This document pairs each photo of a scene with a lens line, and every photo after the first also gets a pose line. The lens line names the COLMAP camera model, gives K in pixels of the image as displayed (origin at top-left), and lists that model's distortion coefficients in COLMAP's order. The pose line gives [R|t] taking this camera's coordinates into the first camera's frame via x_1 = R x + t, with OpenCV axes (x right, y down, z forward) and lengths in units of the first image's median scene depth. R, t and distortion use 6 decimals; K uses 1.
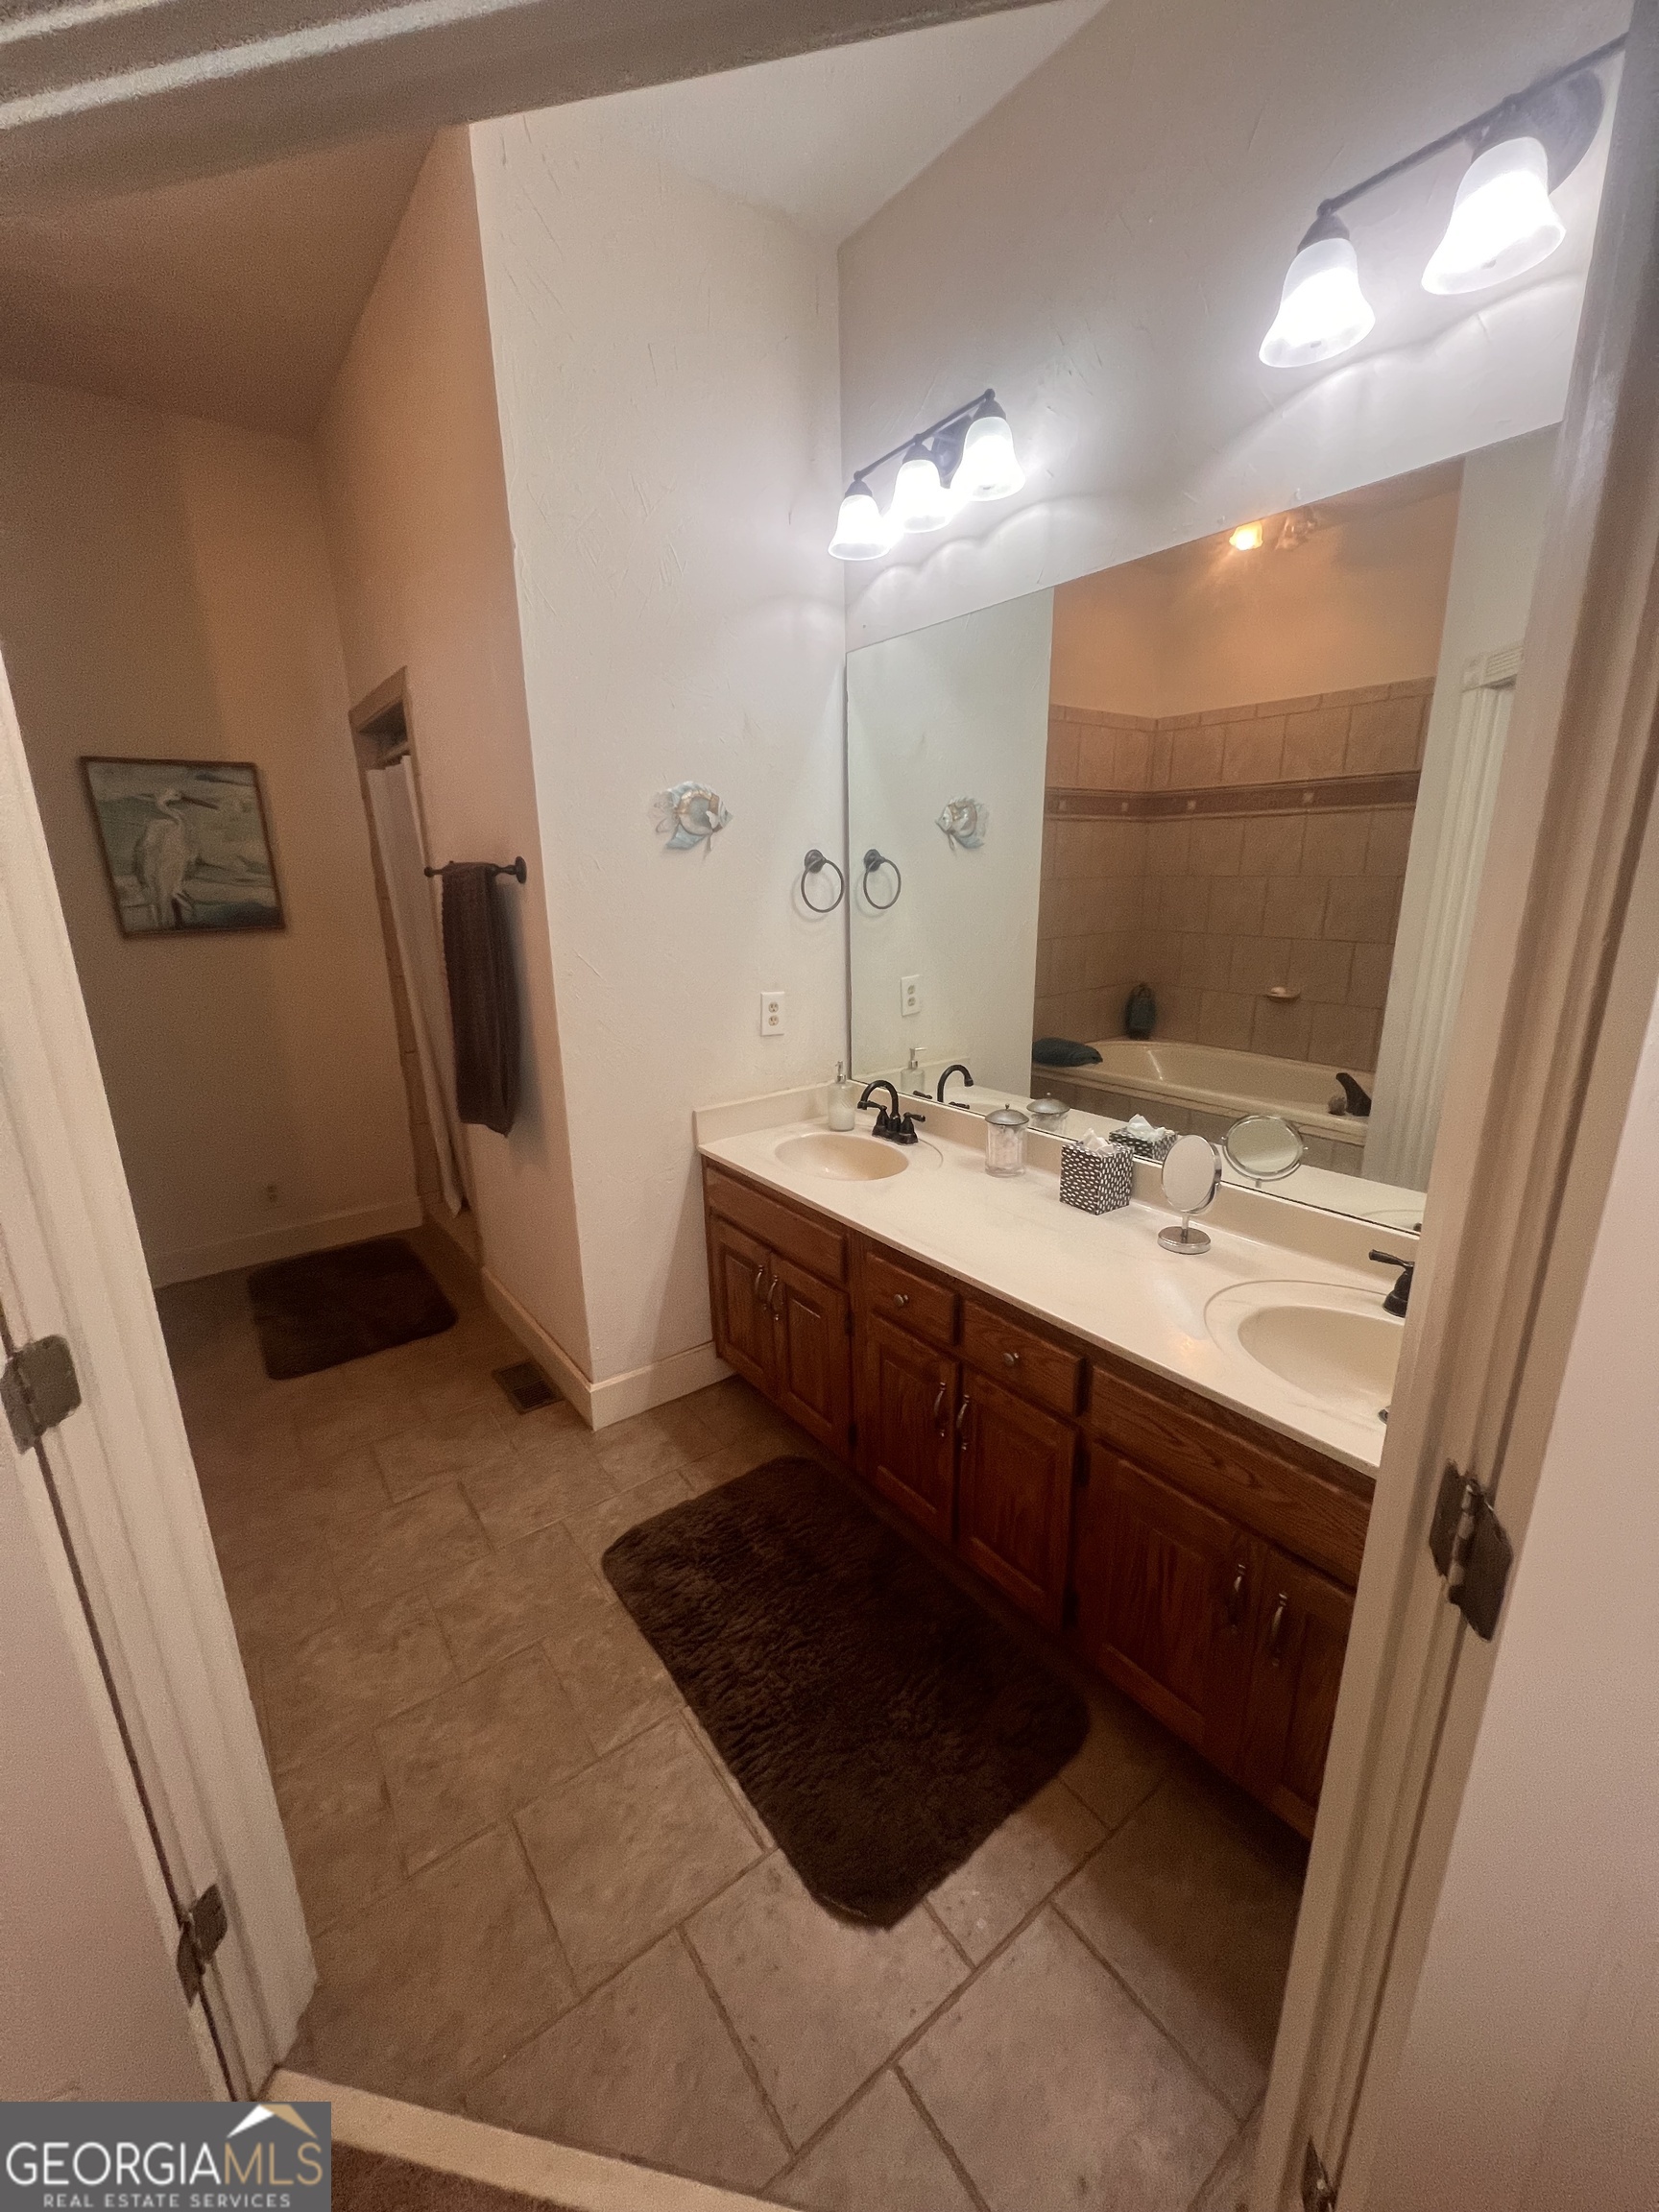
lens RADIAL K [[882.7, 0, 833.0], [0, 882.7, 1108.7], [0, 0, 1]] dist [0.000639, 0.001211]
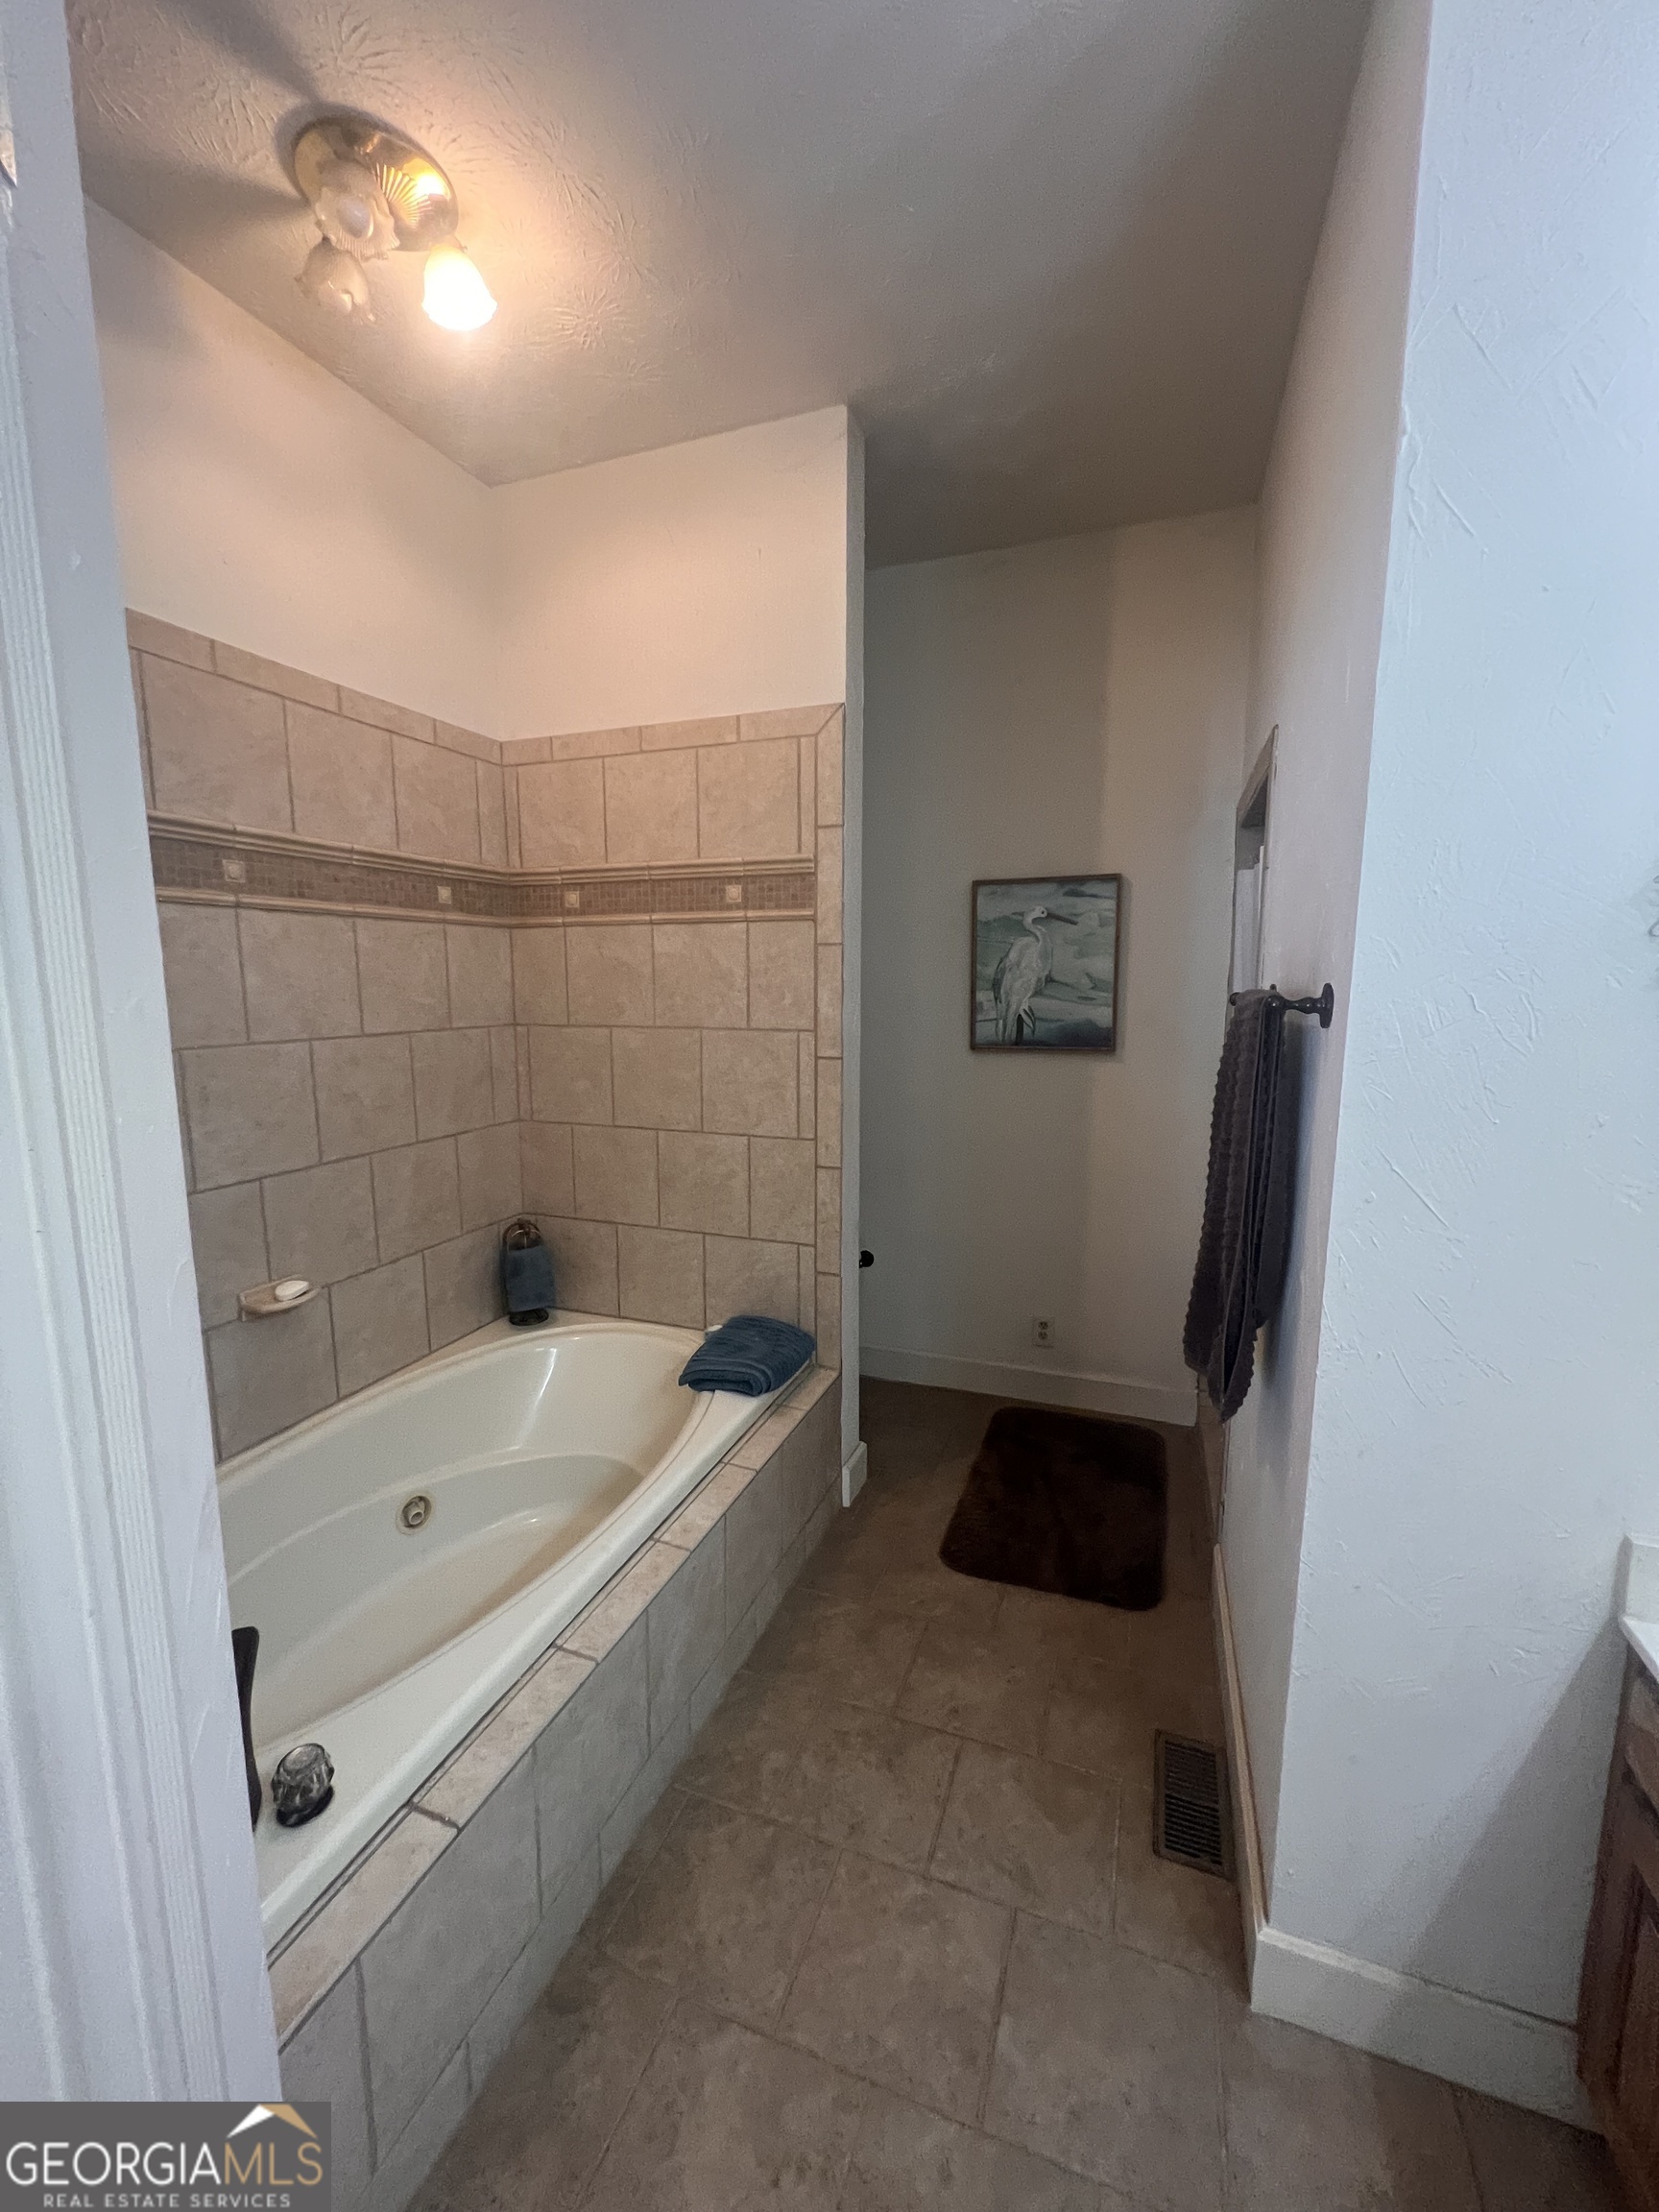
lens RADIAL K [[882.7, 0, 830.4], [0, 882.7, 1110.9], [0, 0, 1]] dist [0.000639, 0.001211]
pose [[0.540142, 0.137997, -0.830183, -0.026707], [-0.232889, 0.972451, 0.010120, -0.095432], [0.808708, 0.187874, 0.557400, 0.304236]]
